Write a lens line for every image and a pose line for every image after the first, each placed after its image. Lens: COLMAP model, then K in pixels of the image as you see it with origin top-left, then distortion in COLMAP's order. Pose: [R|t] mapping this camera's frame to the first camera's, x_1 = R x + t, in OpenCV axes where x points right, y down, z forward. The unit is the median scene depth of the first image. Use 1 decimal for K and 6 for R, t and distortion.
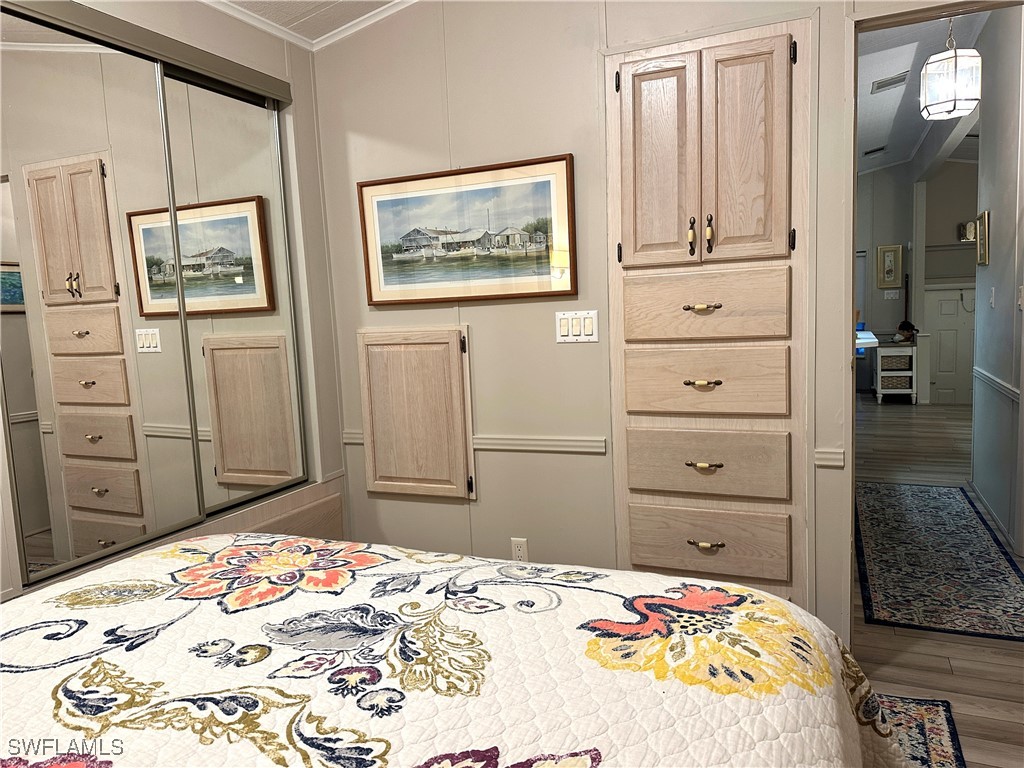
lens RADIAL K [[717.3, 0, 508.6], [0, 717.3, 381.1], [0, 0, 1]] dist [0.053737, -0.057754]
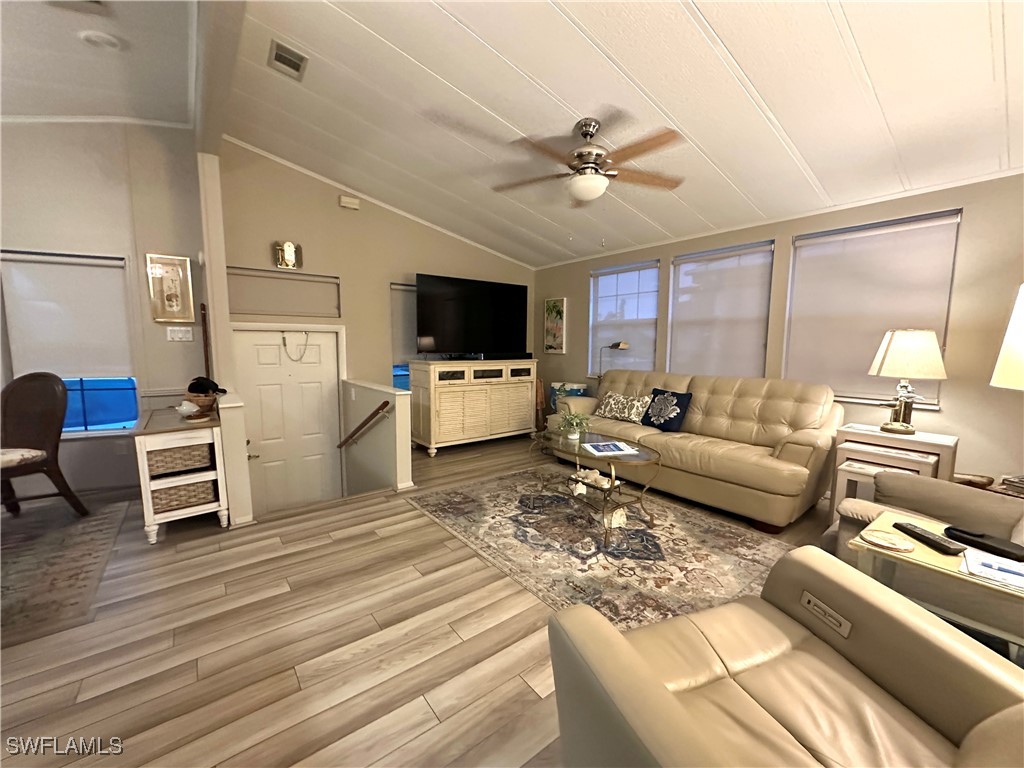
lens RADIAL K [[409.9, 0, 510.8], [0, 409.9, 385.0], [0, 0, 1]] dist [-0.005495, 0.001465]
pose [[0.467219, -0.054219, 0.882478, 0.369068], [0.069574, 0.997277, 0.024437, -0.067034], [-0.881400, 0.049980, 0.469719, 0.616901]]
